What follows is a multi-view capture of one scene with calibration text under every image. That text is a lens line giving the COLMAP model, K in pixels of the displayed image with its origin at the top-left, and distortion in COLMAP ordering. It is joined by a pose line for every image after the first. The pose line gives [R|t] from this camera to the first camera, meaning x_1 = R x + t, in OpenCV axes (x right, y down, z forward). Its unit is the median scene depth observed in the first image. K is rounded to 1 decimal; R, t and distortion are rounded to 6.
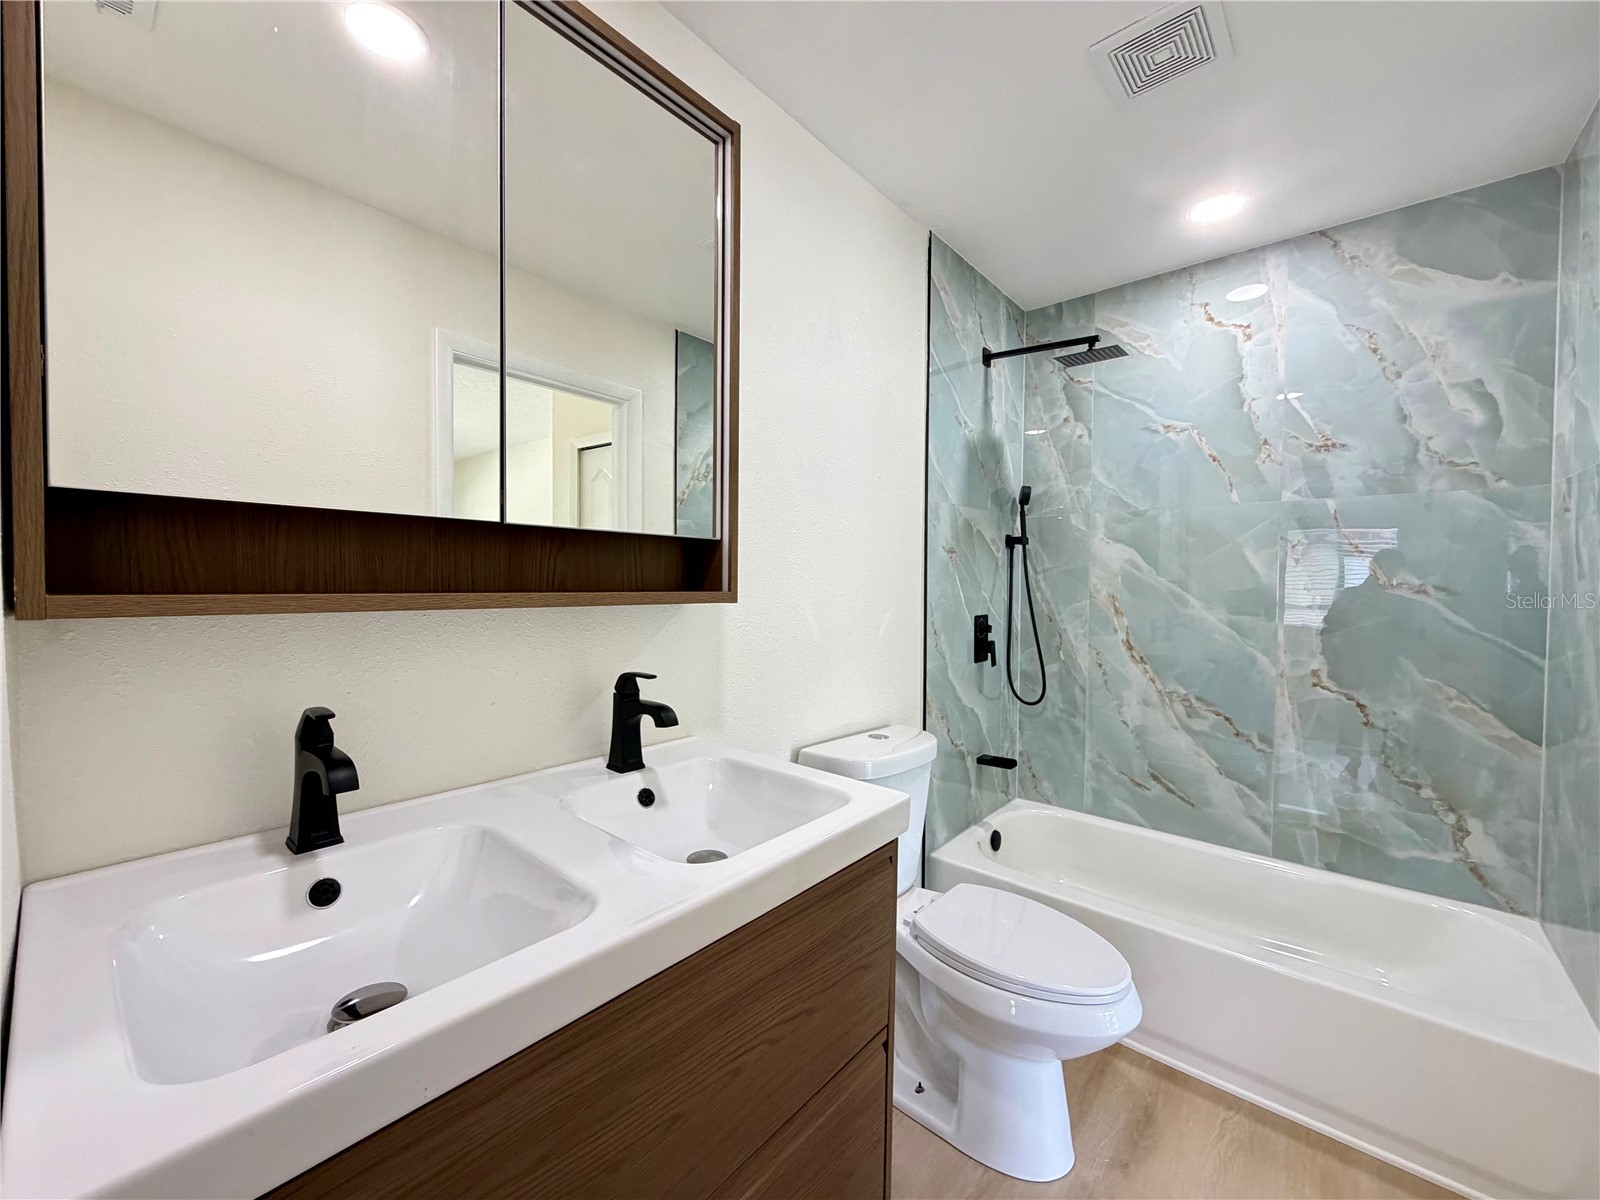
lens RADIAL K [[637.4, 0, 796.6], [0, 637.4, 597.1], [0, 0, 1]] dist [0.002273, -0.000189]
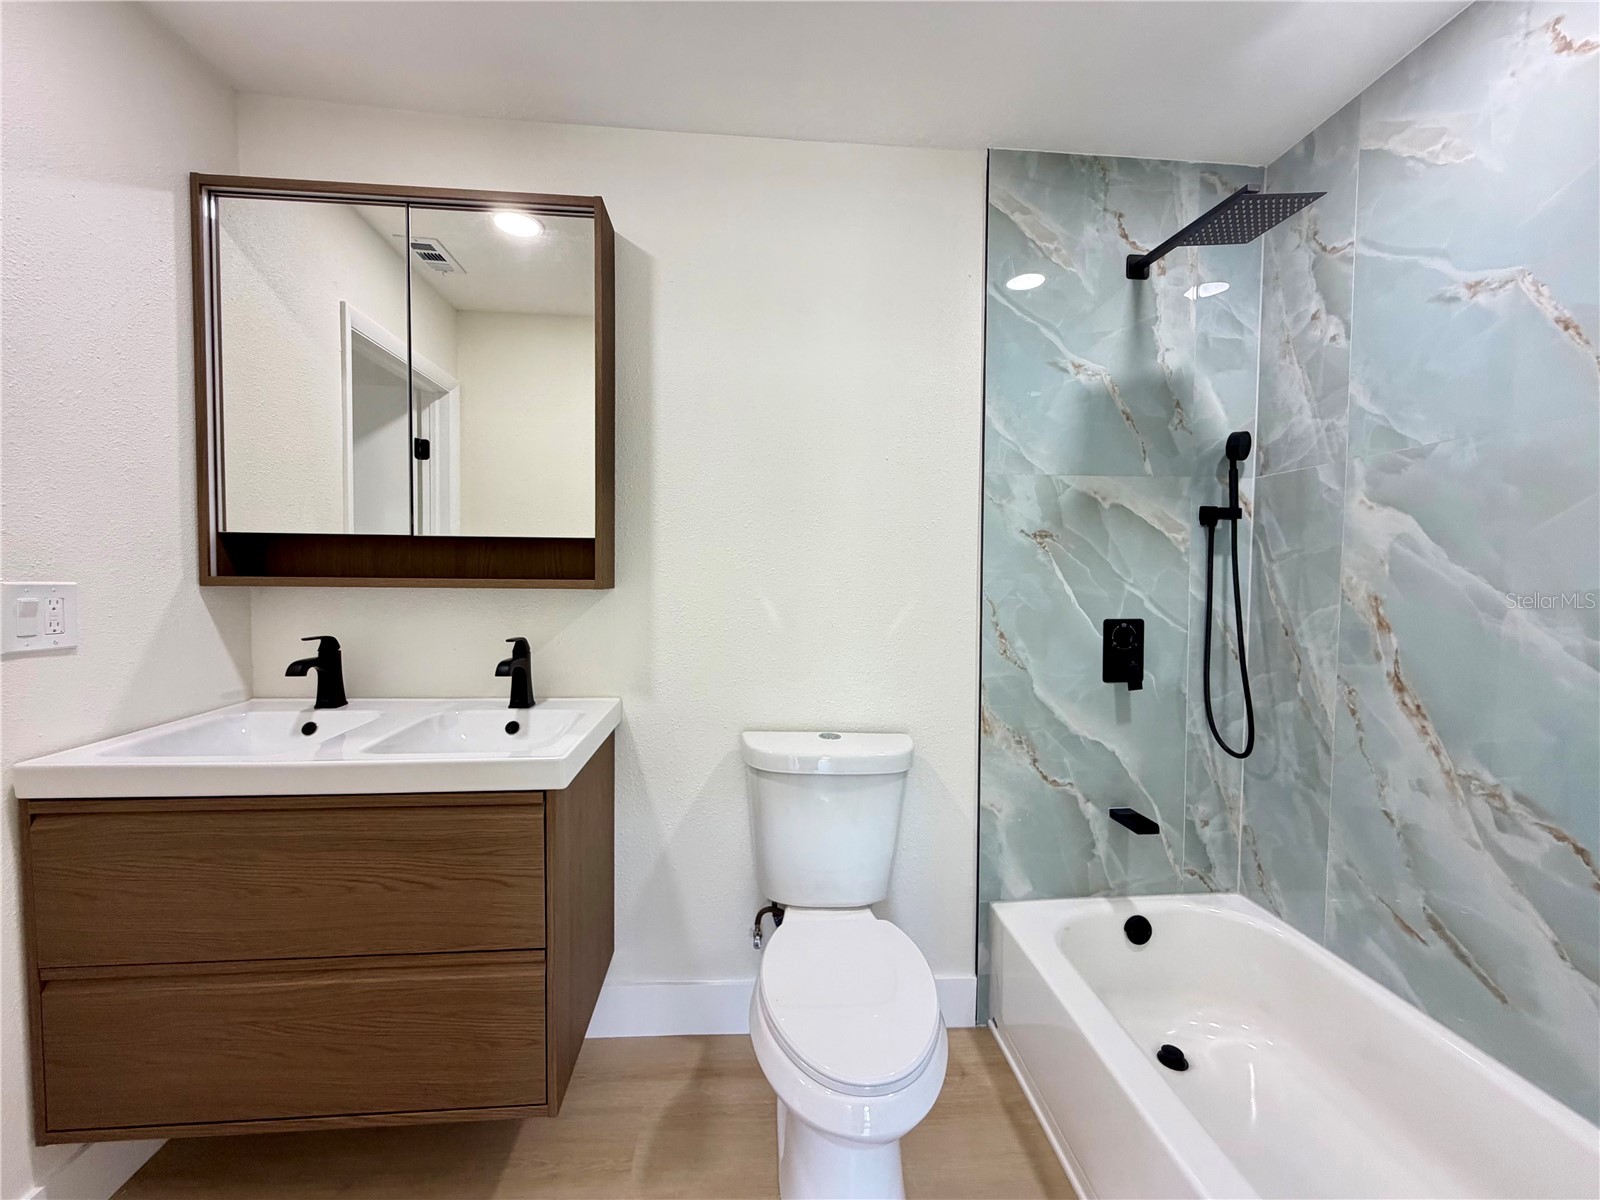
lens RADIAL K [[637.4, 0, 796.6], [0, 637.4, 597.1], [0, 0, 1]] dist [0.002273, -0.000189]
pose [[0.710355, 0.021129, -0.703527, 0.546540], [-0.018740, 0.999763, 0.011104, 0.001584], [0.703594, 0.005296, 0.710582, 0.208902]]
